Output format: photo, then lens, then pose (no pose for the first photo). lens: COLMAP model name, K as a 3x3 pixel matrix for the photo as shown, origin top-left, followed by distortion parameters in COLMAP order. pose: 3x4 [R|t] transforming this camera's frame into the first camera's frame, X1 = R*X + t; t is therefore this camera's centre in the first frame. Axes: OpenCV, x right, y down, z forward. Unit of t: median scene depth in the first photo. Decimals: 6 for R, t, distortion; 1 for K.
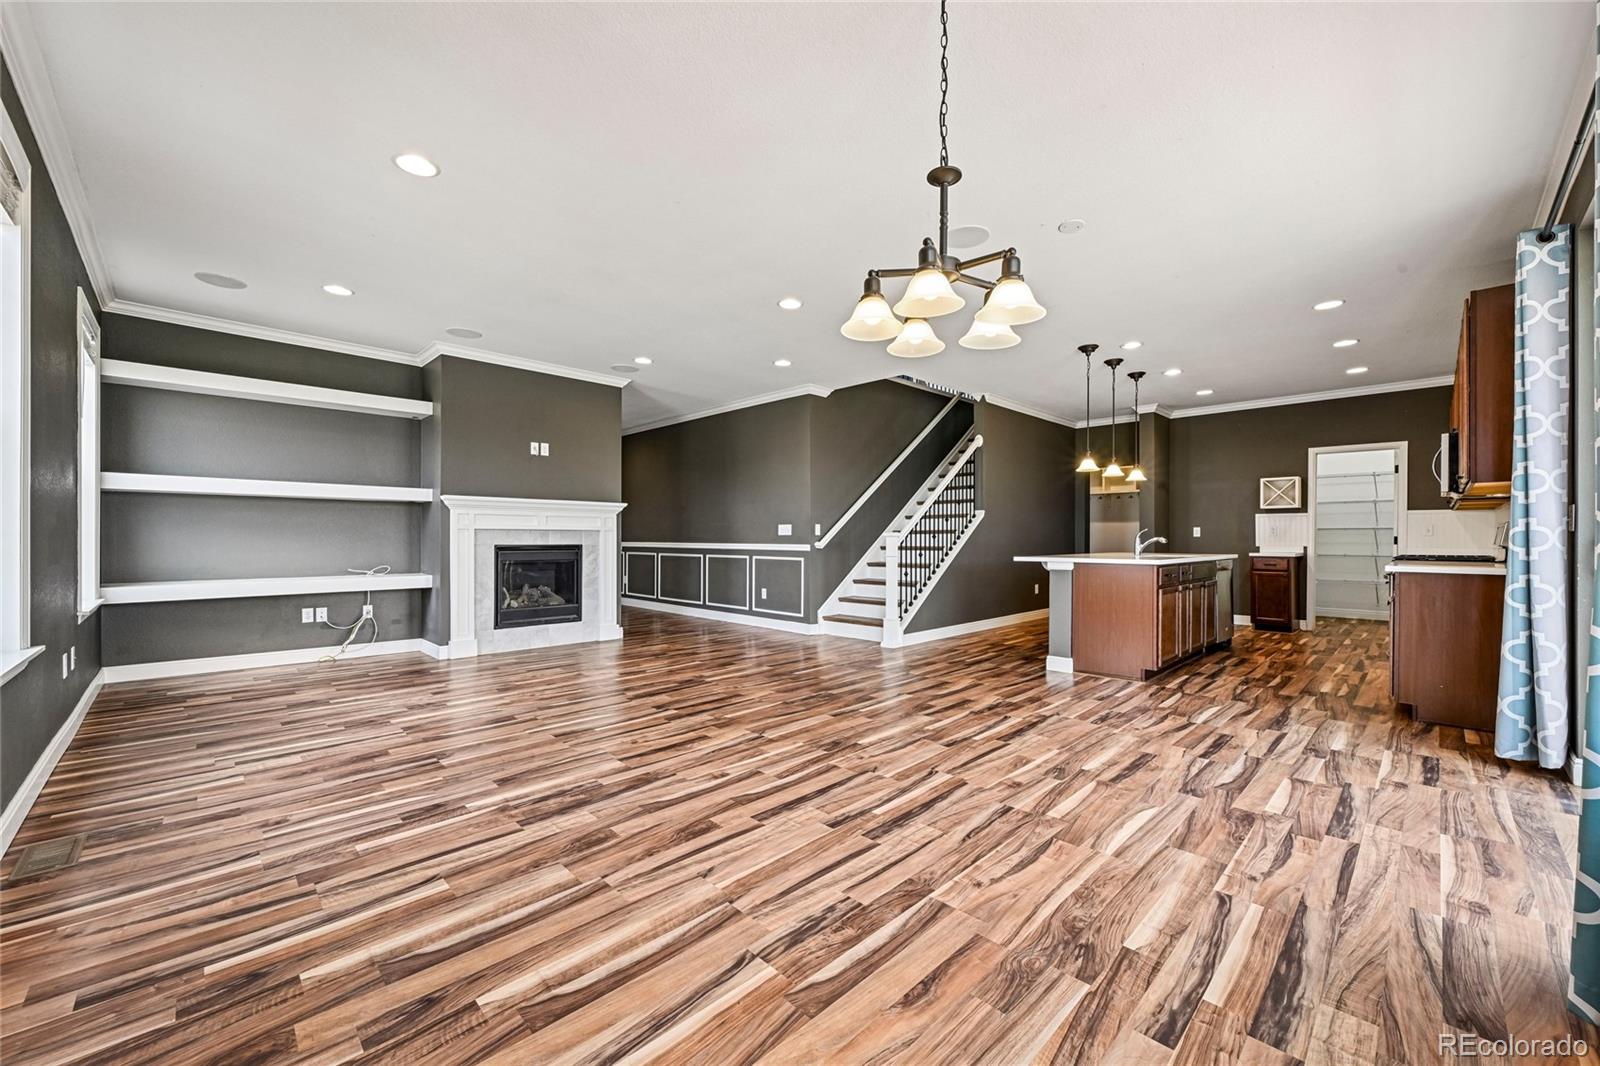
lens RADIAL K [[624.5, 0, 805.6], [0, 624.5, 539.9], [0, 0, 1]] dist [-0.001660, 0.000693]
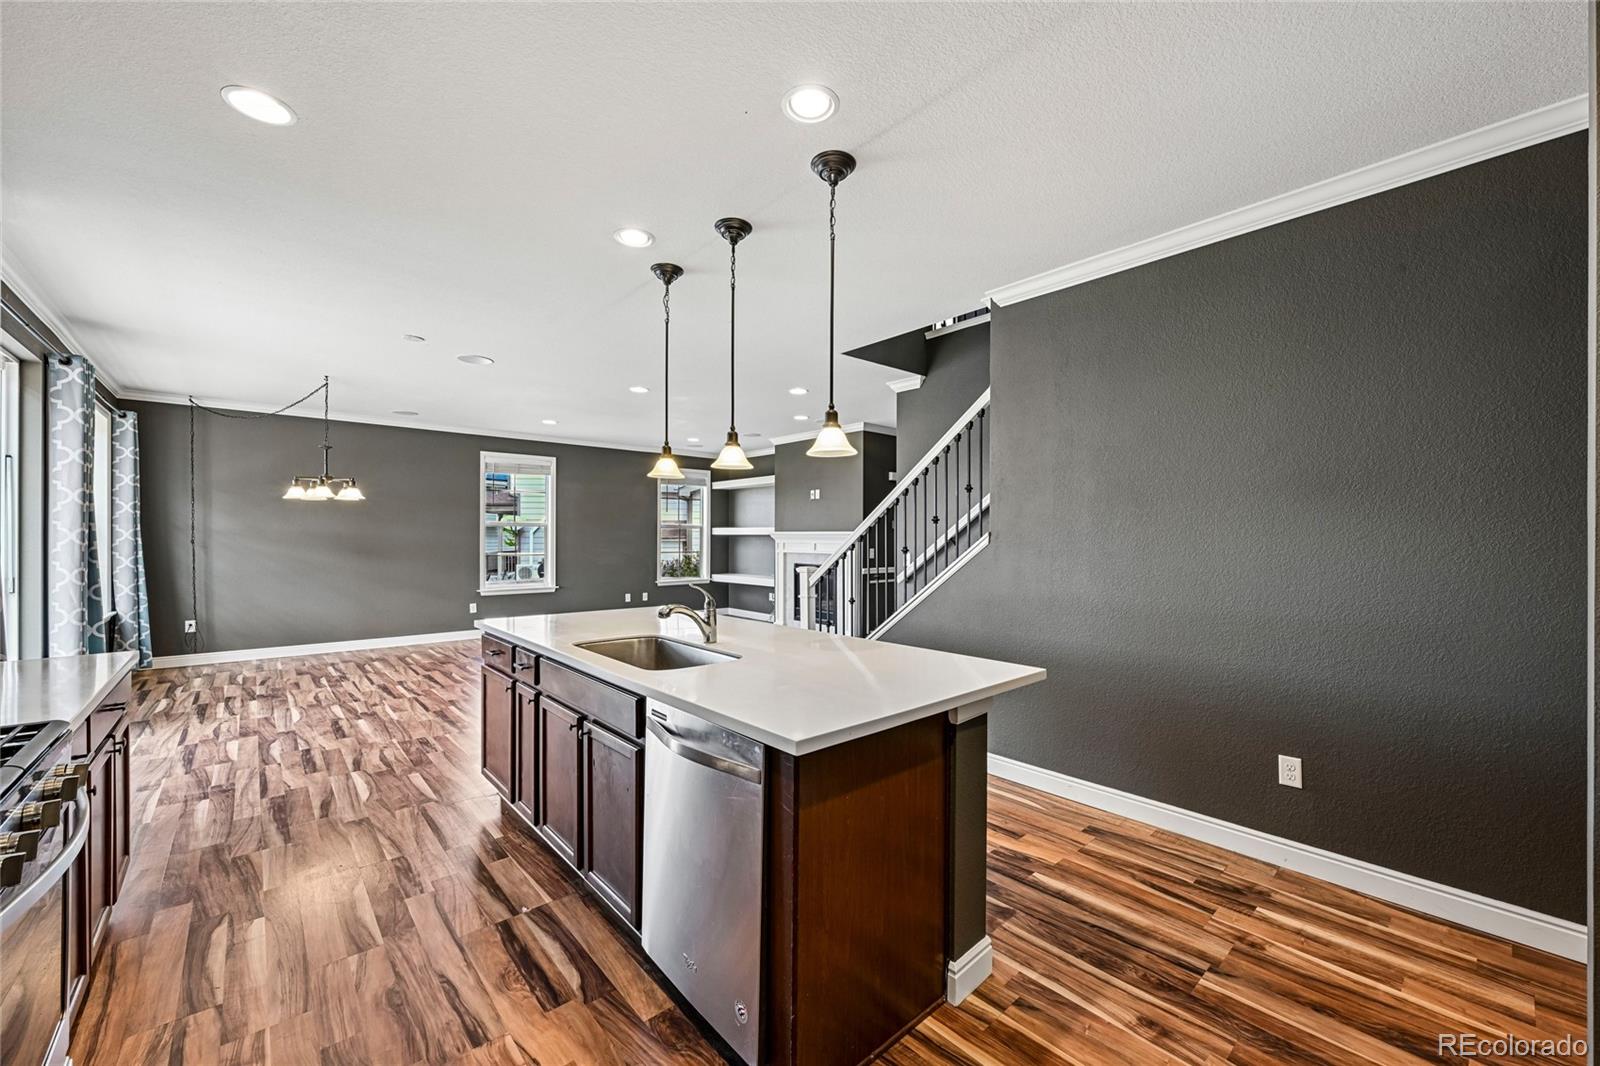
lens RADIAL K [[624.5, 0, 806.7], [0, 624.5, 539.0], [0, 0, 1]] dist [-0.001660, 0.000693]
pose [[-0.051317, -0.000162, -0.998682, 1.336085], [-0.006474, 0.999979, 0.000171, -0.068057], [0.998661, 0.006474, -0.051317, 1.495330]]
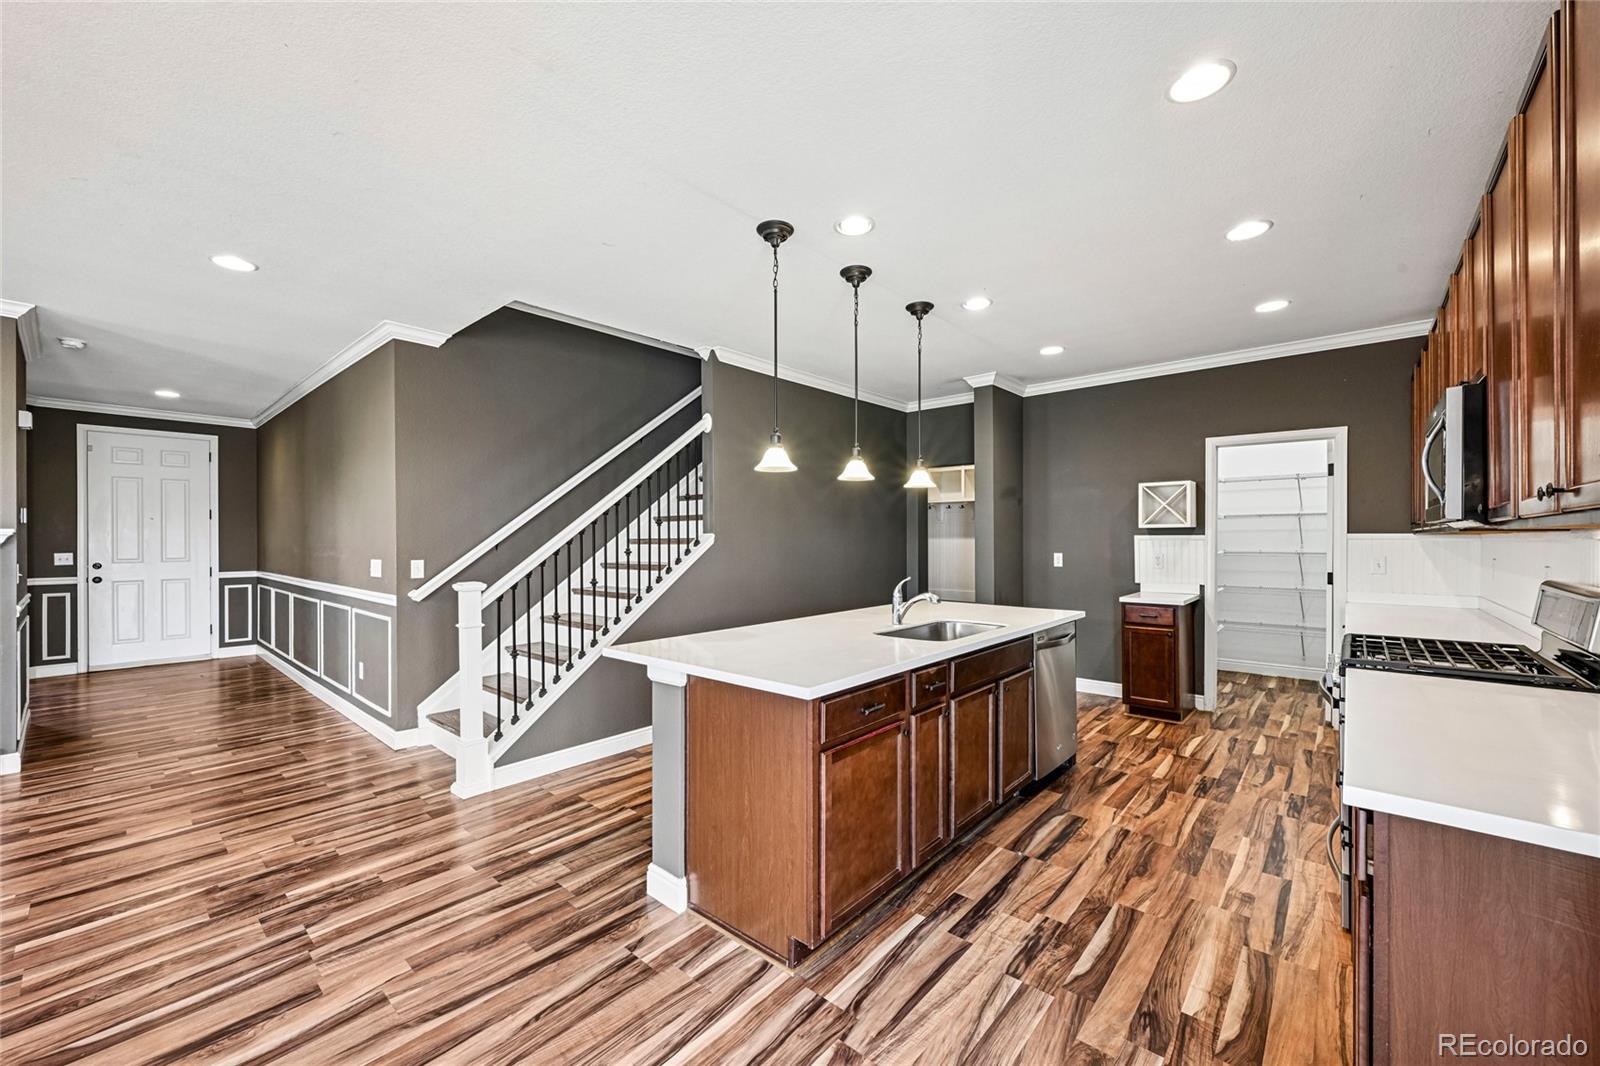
lens RADIAL K [[624.5, 0, 807.3], [0, 624.5, 541.5], [0, 0, 1]] dist [-0.001660, 0.000693]
pose [[0.997171, -0.005496, 0.074969, 0.563274], [0.005343, 0.999983, 0.002247, -0.068251], [-0.074980, -0.001840, 0.997183, 0.624553]]
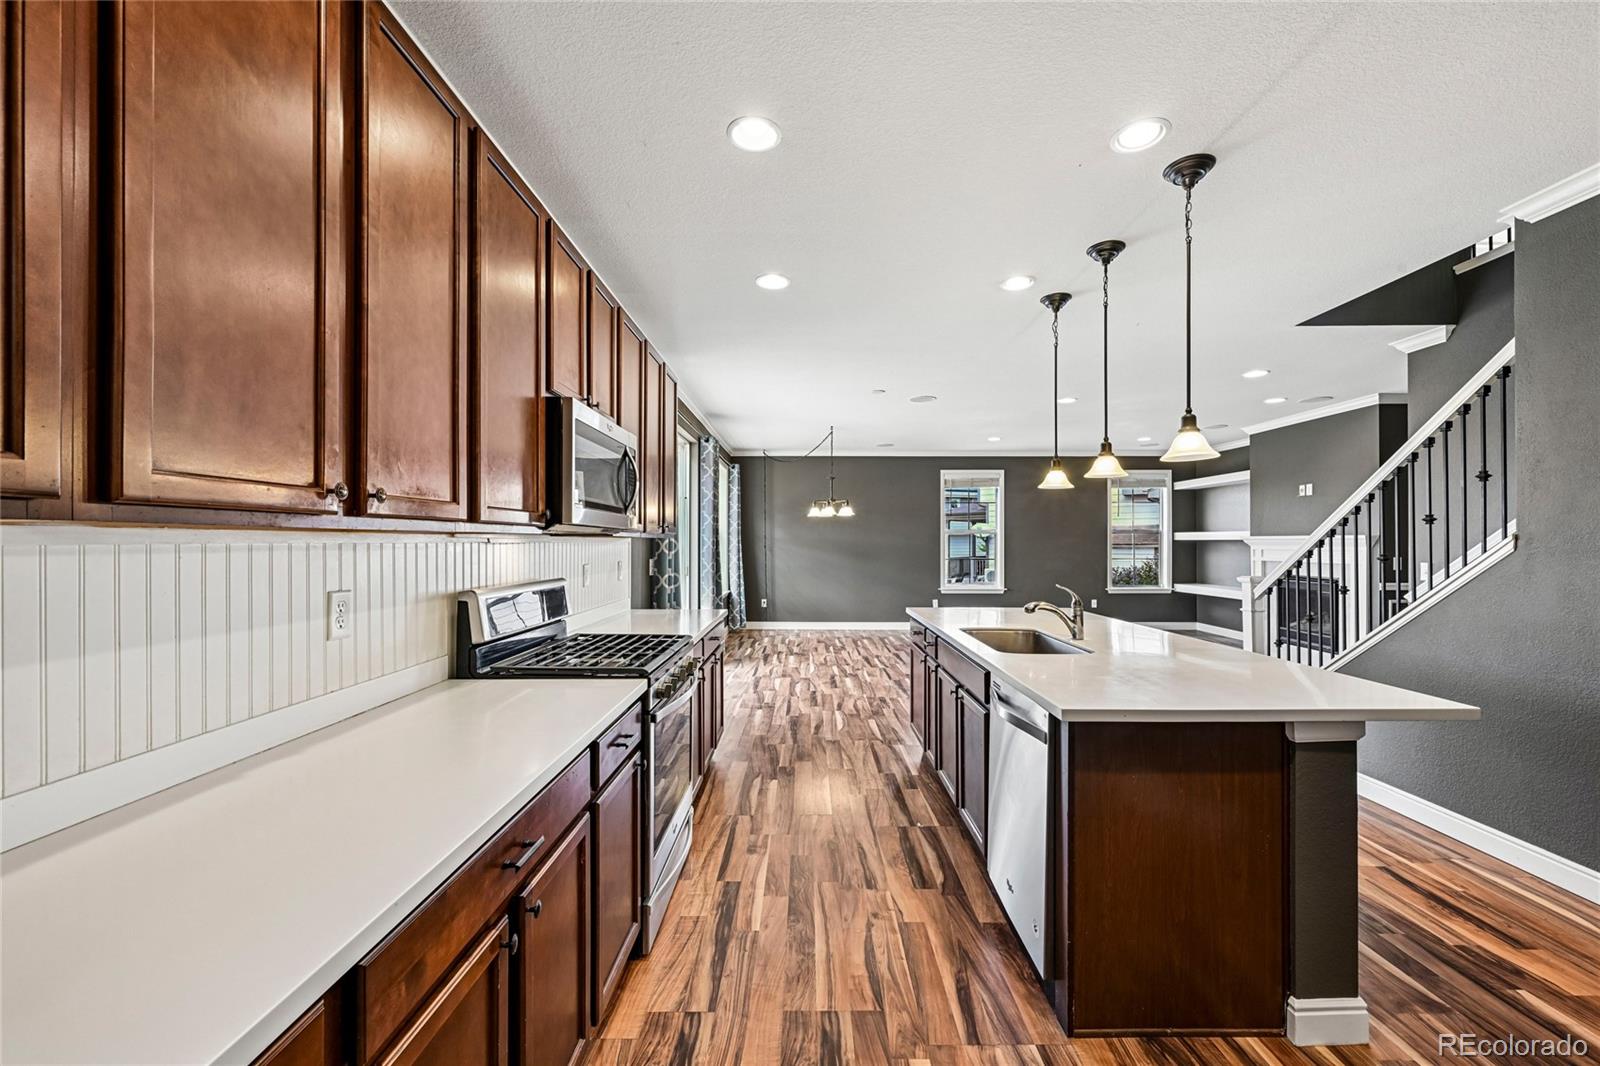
lens RADIAL K [[624.5, 0, 807.3], [0, 624.5, 539.1], [0, 0, 1]] dist [-0.001660, 0.000693]
pose [[-0.703171, -0.006859, -0.710988, 1.407547], [-0.004552, 0.999976, -0.005144, -0.068083], [0.711007, -0.000381, -0.703185, 1.634307]]
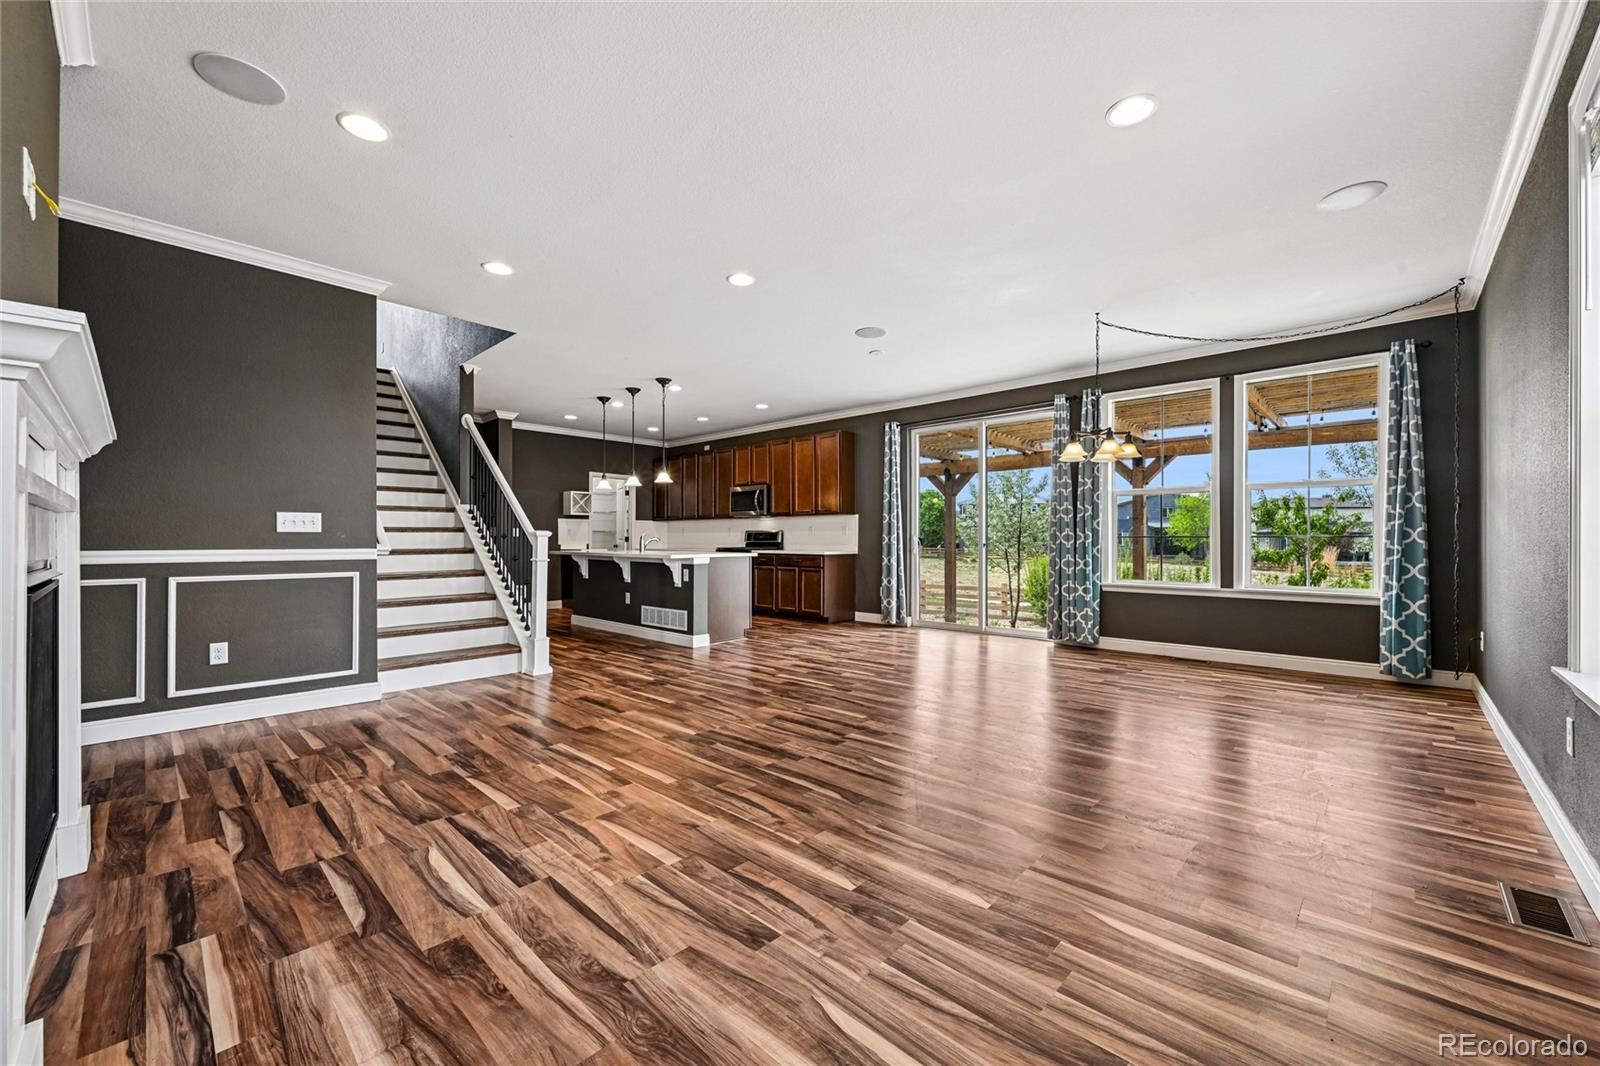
lens RADIAL K [[624.5, 0, 807.0], [0, 624.5, 540.3], [0, 0, 1]] dist [-0.001660, 0.000693]
pose [[-0.038748, -0.003647, 0.999242, -0.980058], [0.001382, 0.999992, 0.003704, -0.003064], [-0.999248, 0.001525, -0.038743, 0.987785]]
